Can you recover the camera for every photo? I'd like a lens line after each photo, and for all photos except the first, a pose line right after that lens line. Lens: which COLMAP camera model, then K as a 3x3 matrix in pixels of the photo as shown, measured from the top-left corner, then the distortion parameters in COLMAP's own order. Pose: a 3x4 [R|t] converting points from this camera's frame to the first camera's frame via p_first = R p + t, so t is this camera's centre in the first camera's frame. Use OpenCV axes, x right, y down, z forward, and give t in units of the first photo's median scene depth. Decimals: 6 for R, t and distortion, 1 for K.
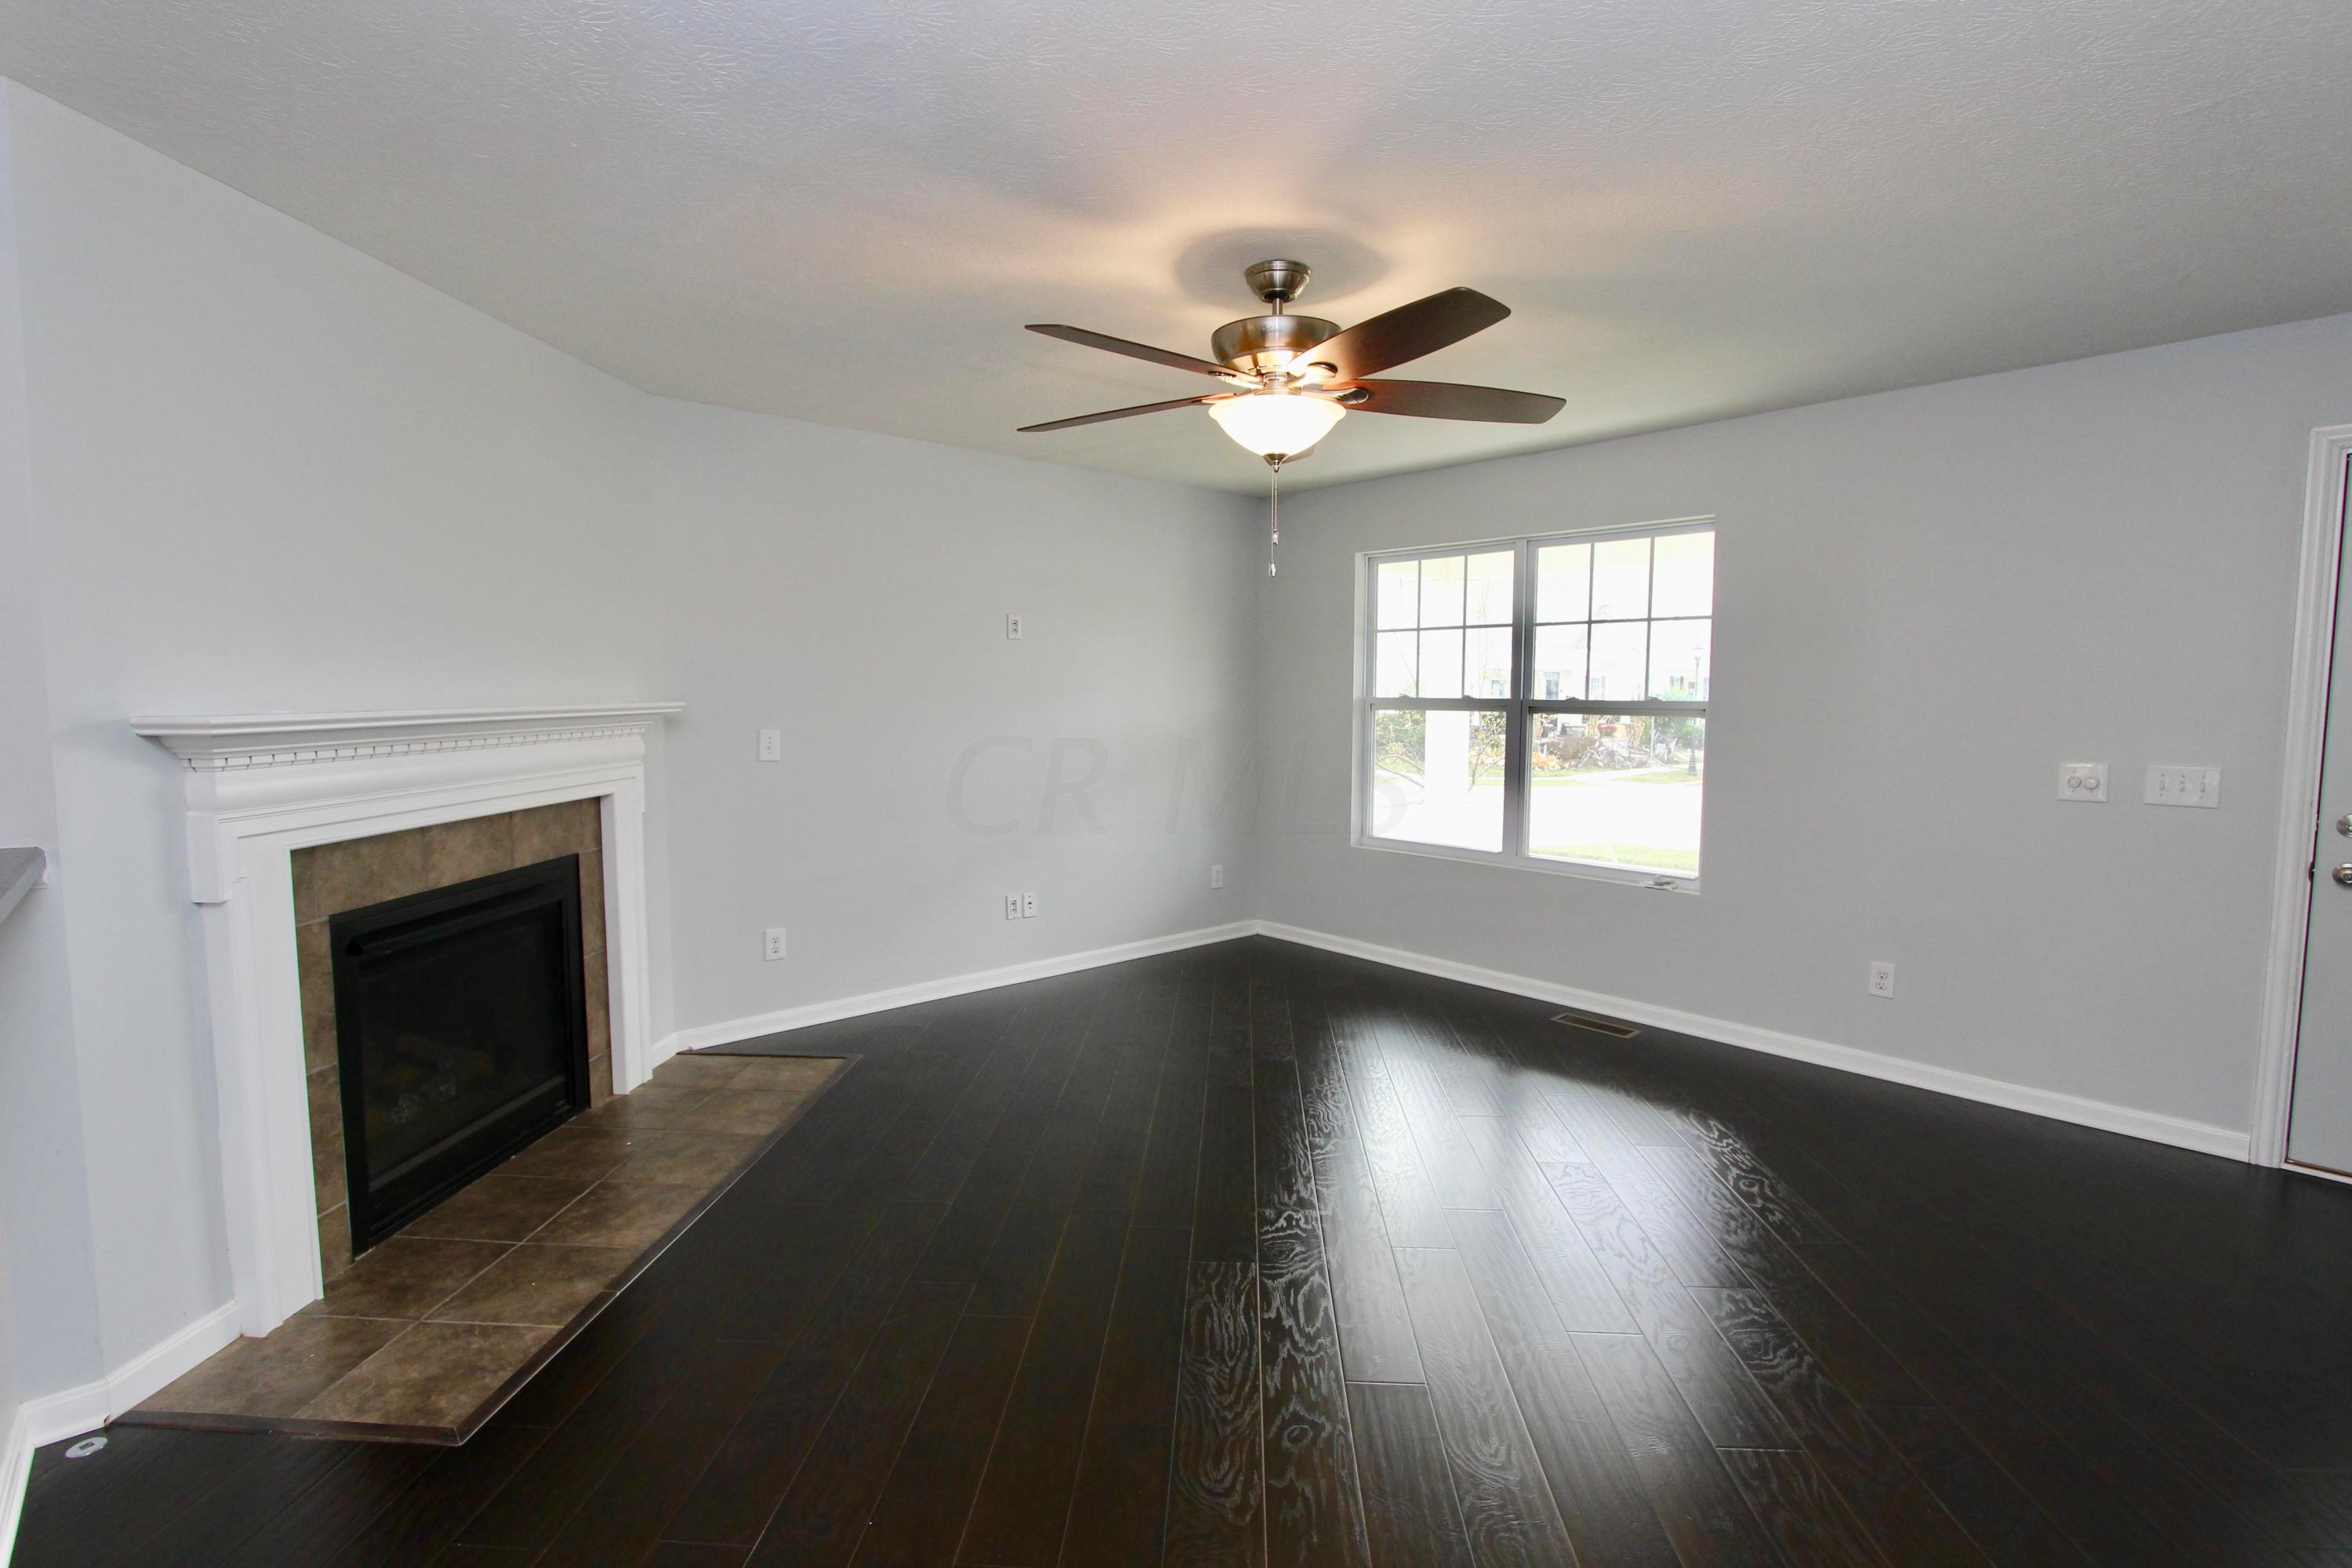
lens RADIAL K [[1093.5, 0, 1159.2], [0, 1093.5, 786.4], [0, 0, 1]] dist [-0.001334, -0.000211]
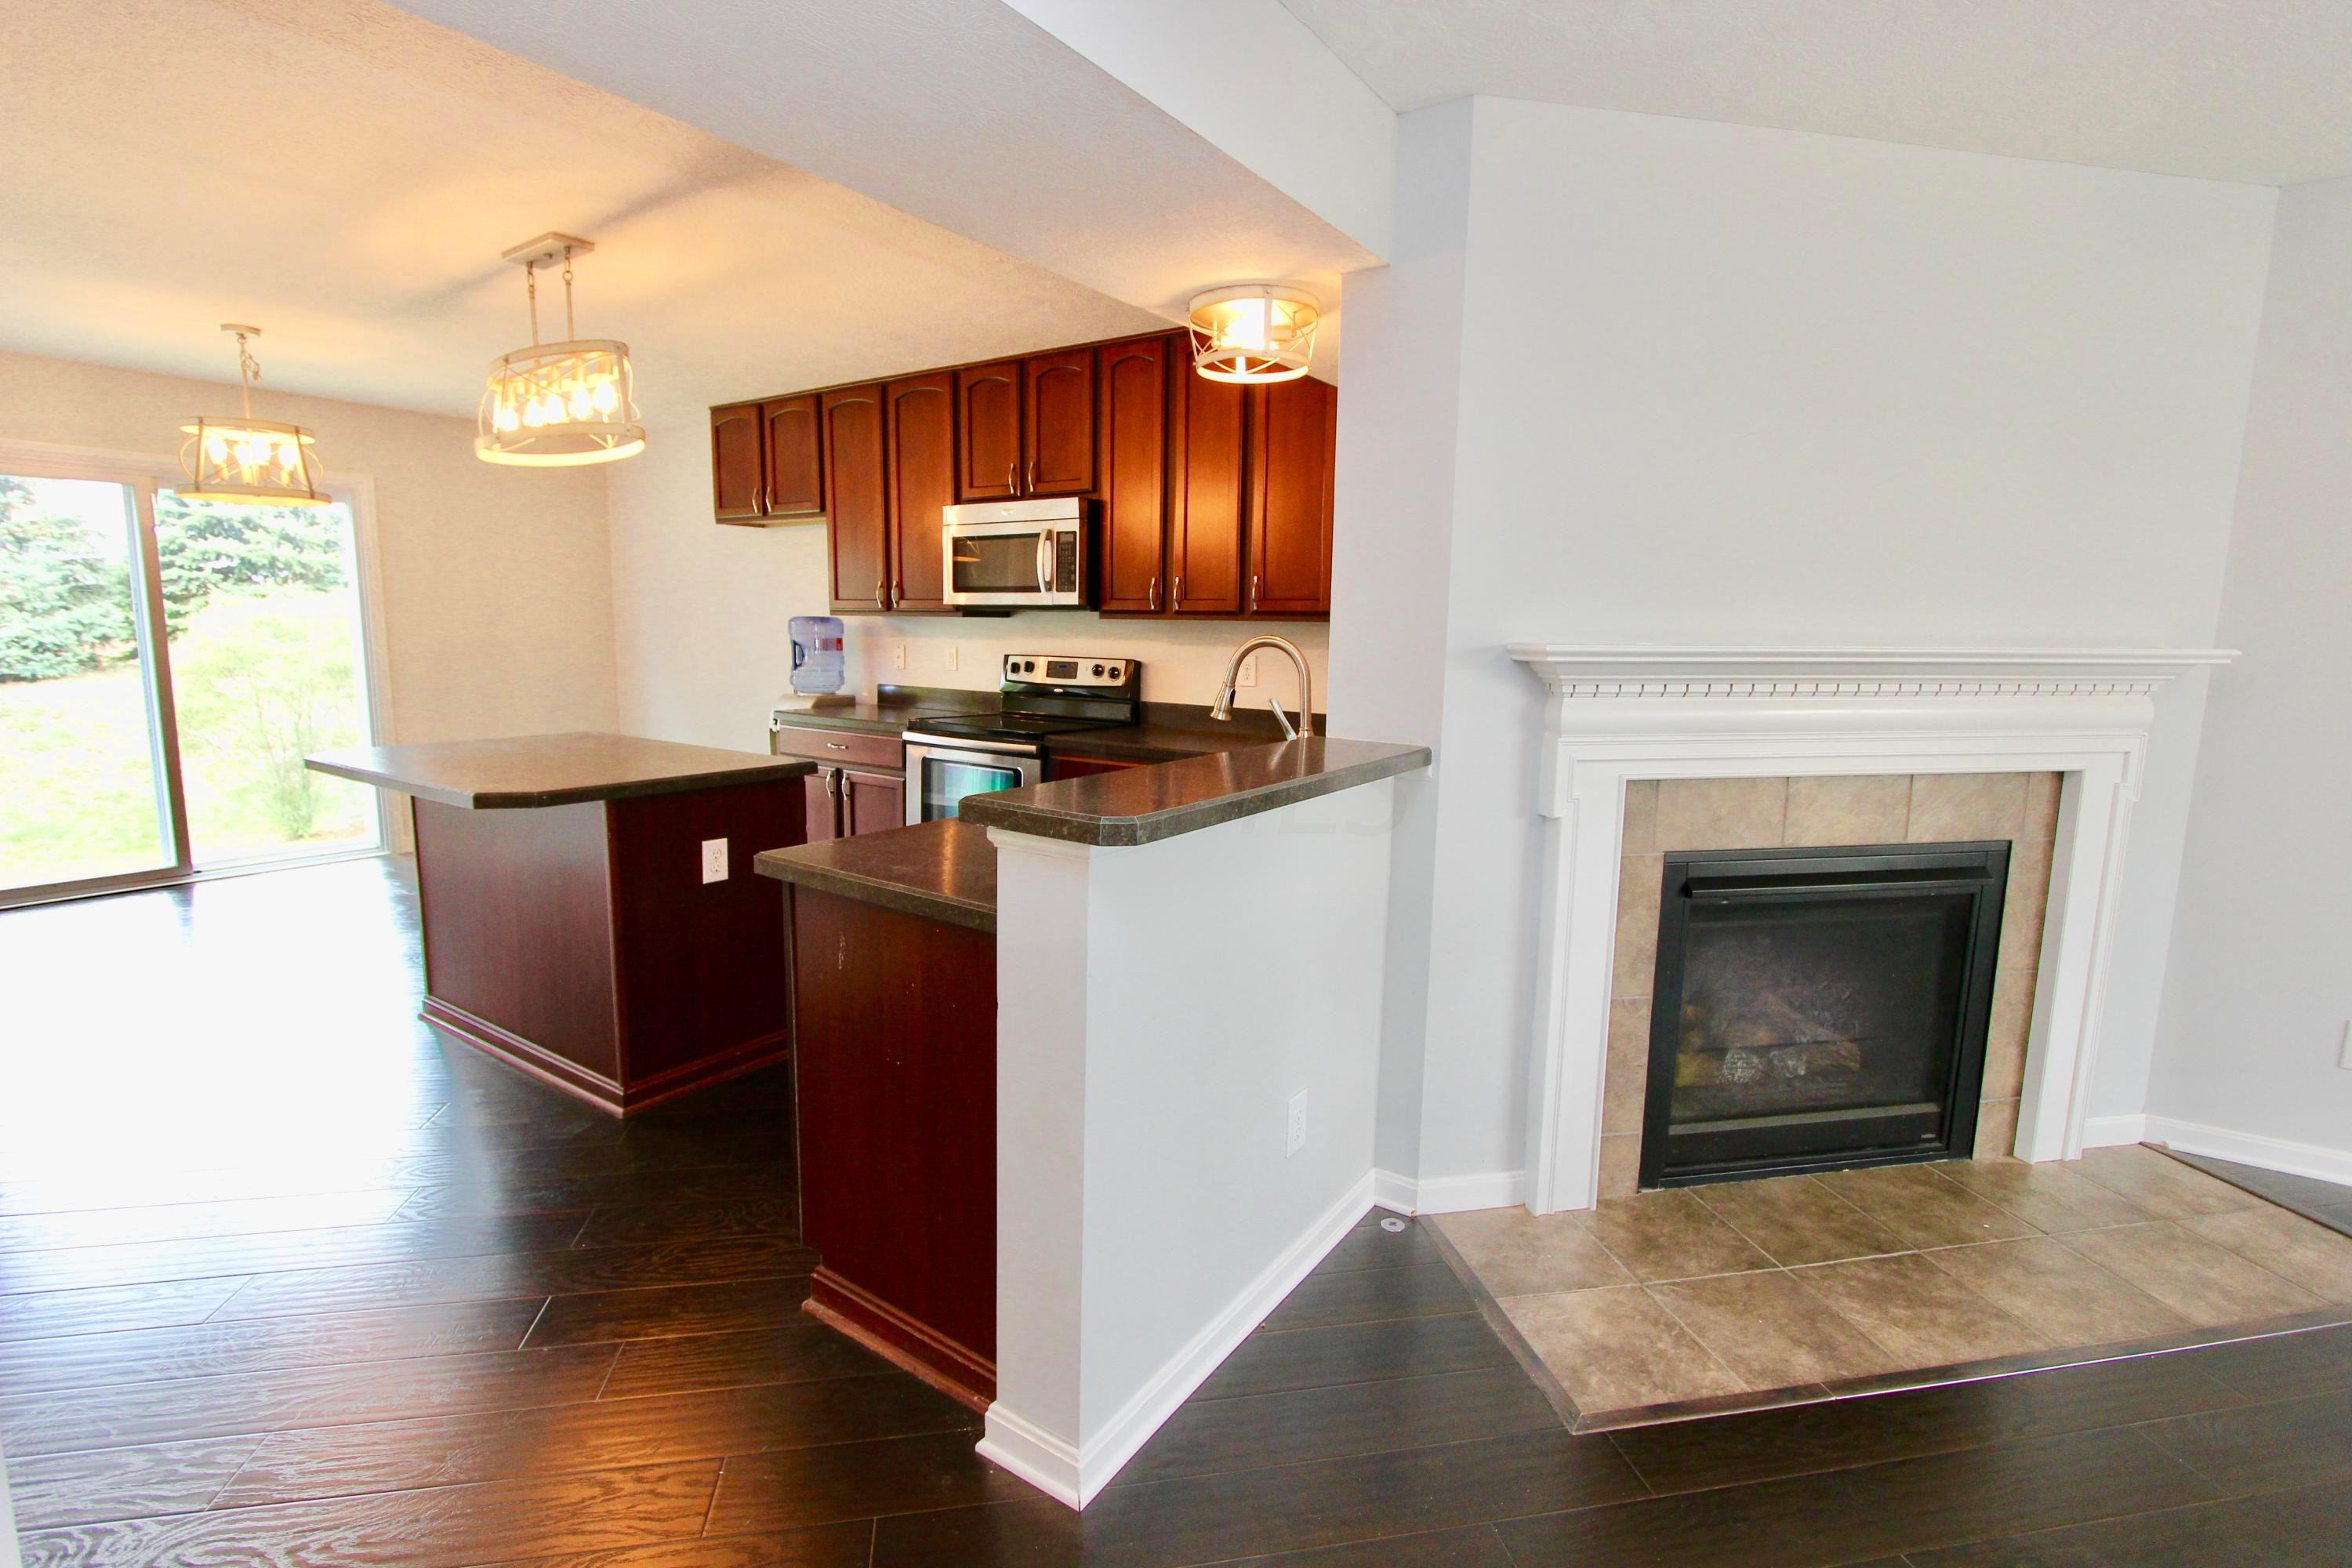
lens RADIAL K [[1088.2, 0, 1176.9], [0, 1088.2, 778.6], [0, 0, 1]] dist [-0.014454, 0.000053]
pose [[0.254151, 0.137748, -0.957305, 0.049246], [-0.097978, 0.988380, 0.116208, -0.014427], [0.962189, 0.064261, 0.264694, 0.244852]]
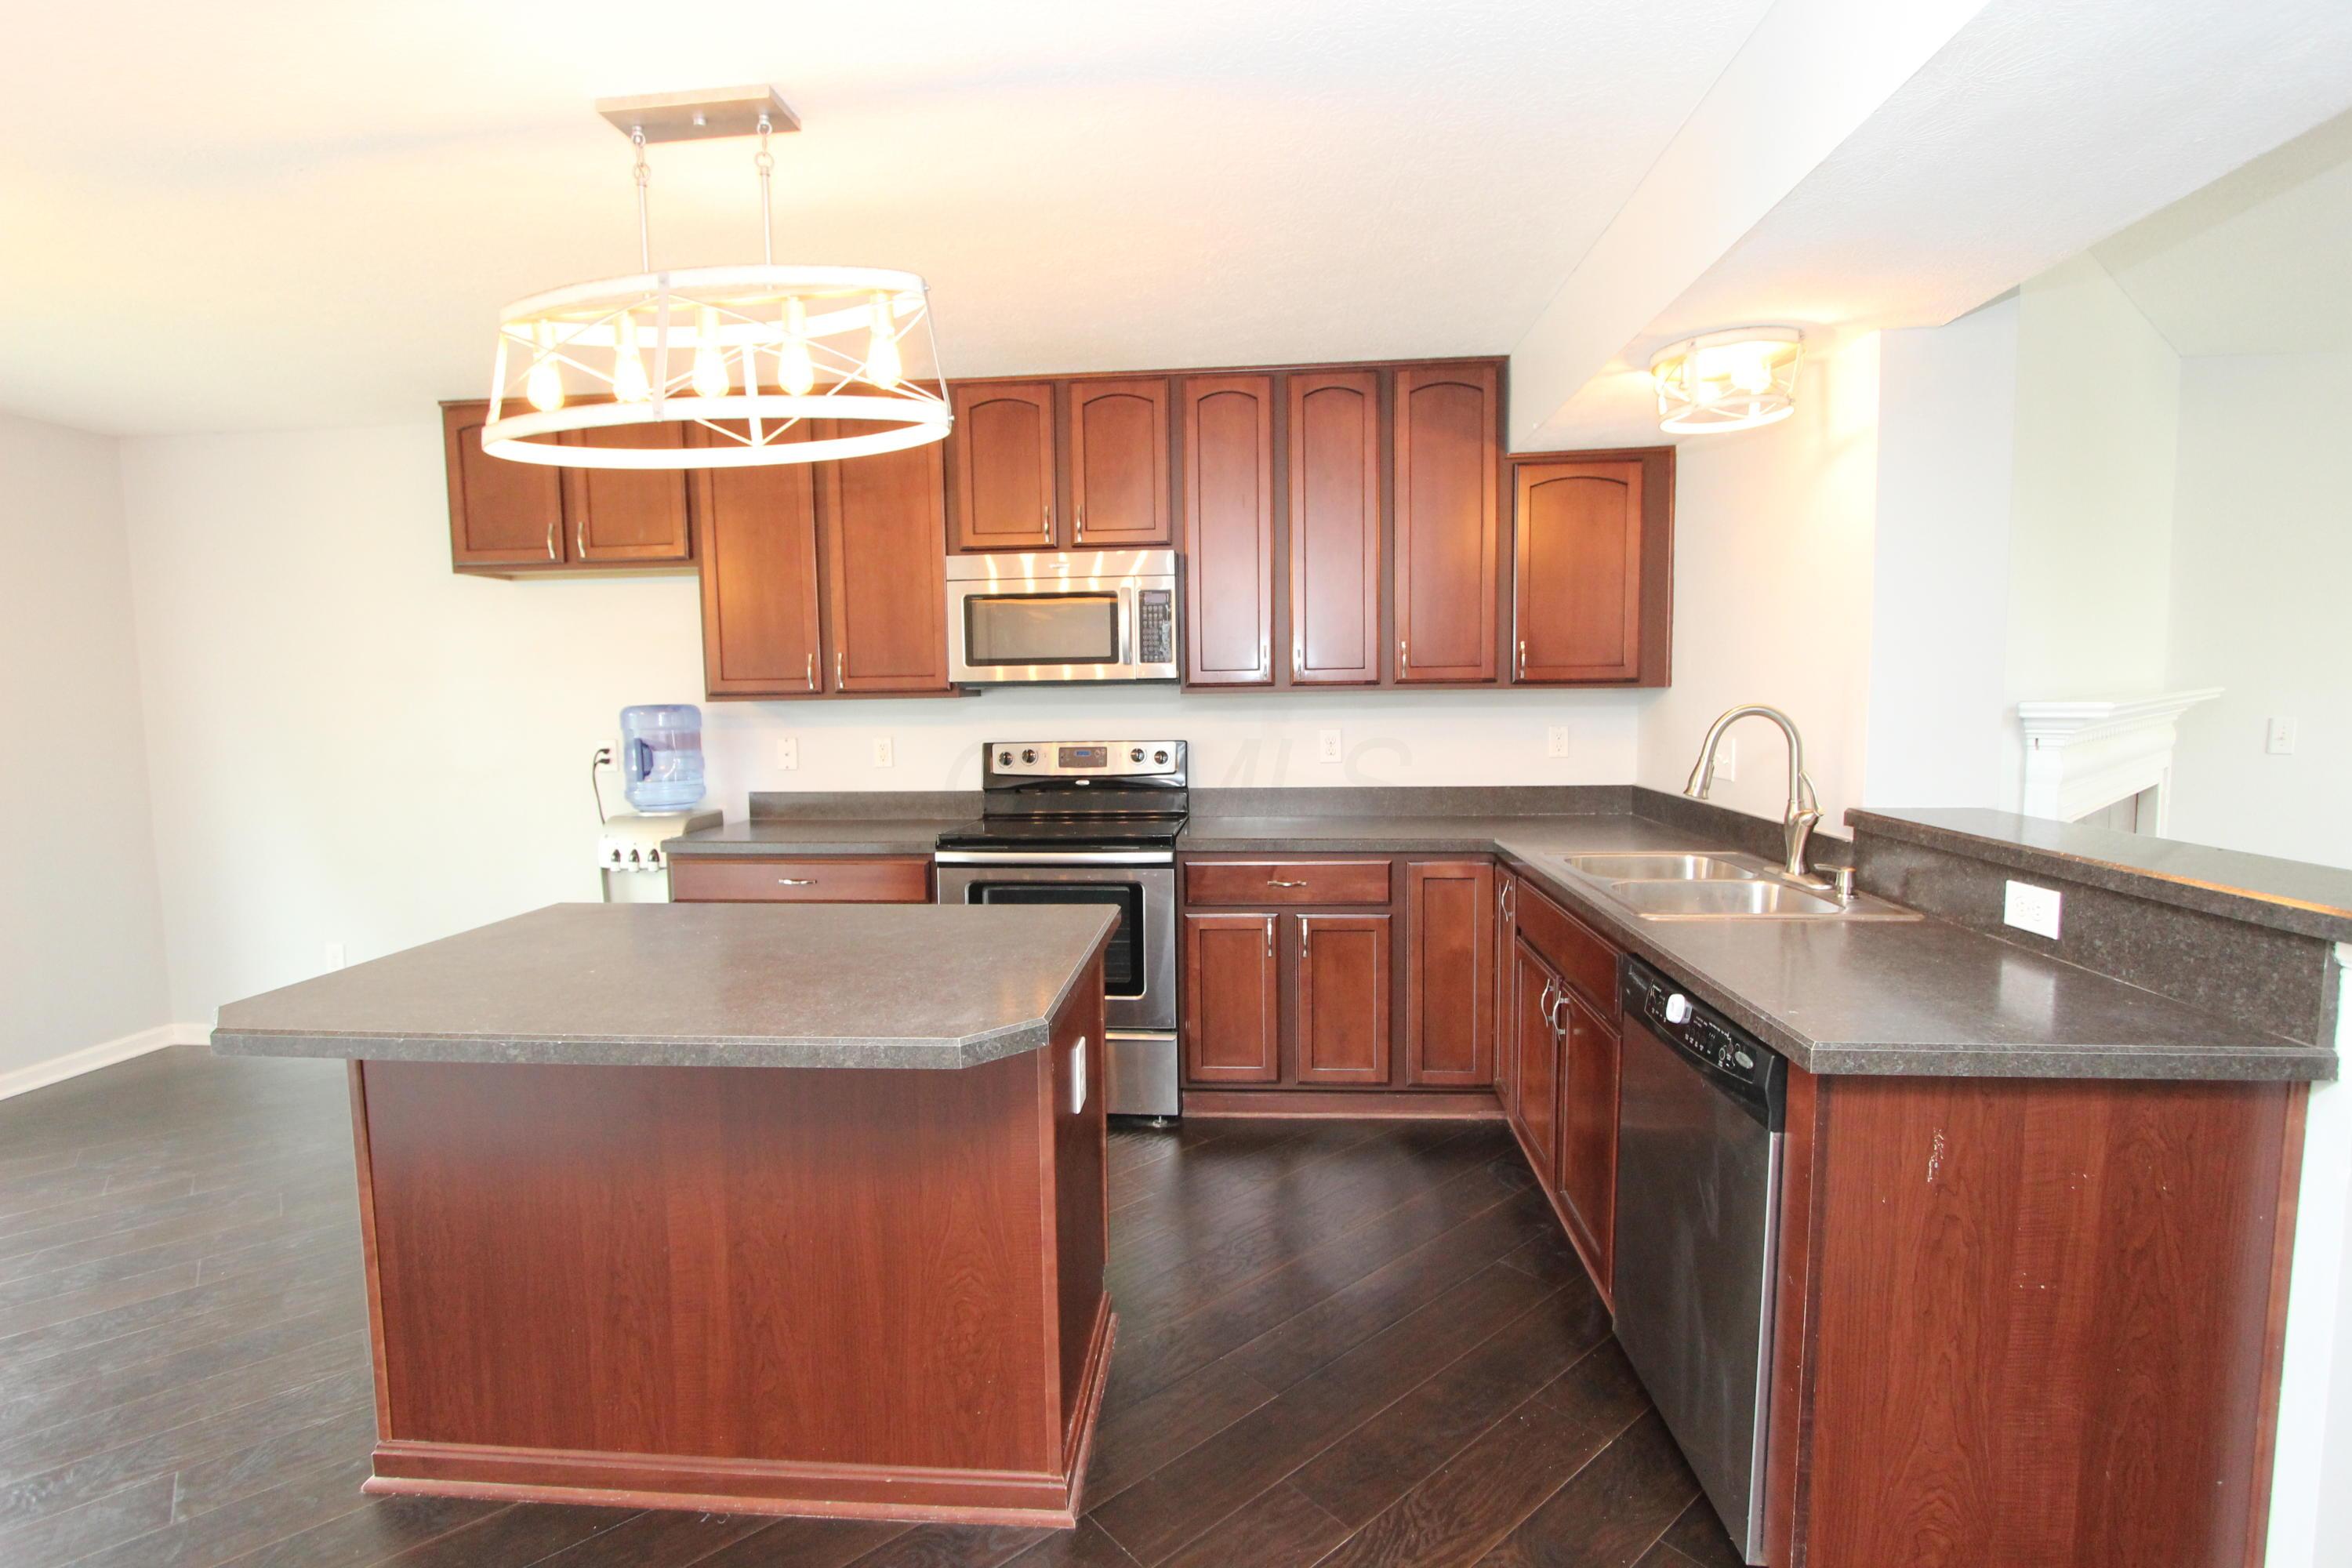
lens RADIAL K [[1087.8, 0, 1176.0], [0, 1087.8, 784.0], [0, 0, 1]] dist [-0.014718, 0.000019]
pose [[0.699085, 0.047692, -0.713447, -0.486826], [-0.042925, 0.998773, 0.024704, 0.022184], [0.713749, 0.013355, 0.700274, -0.305423]]
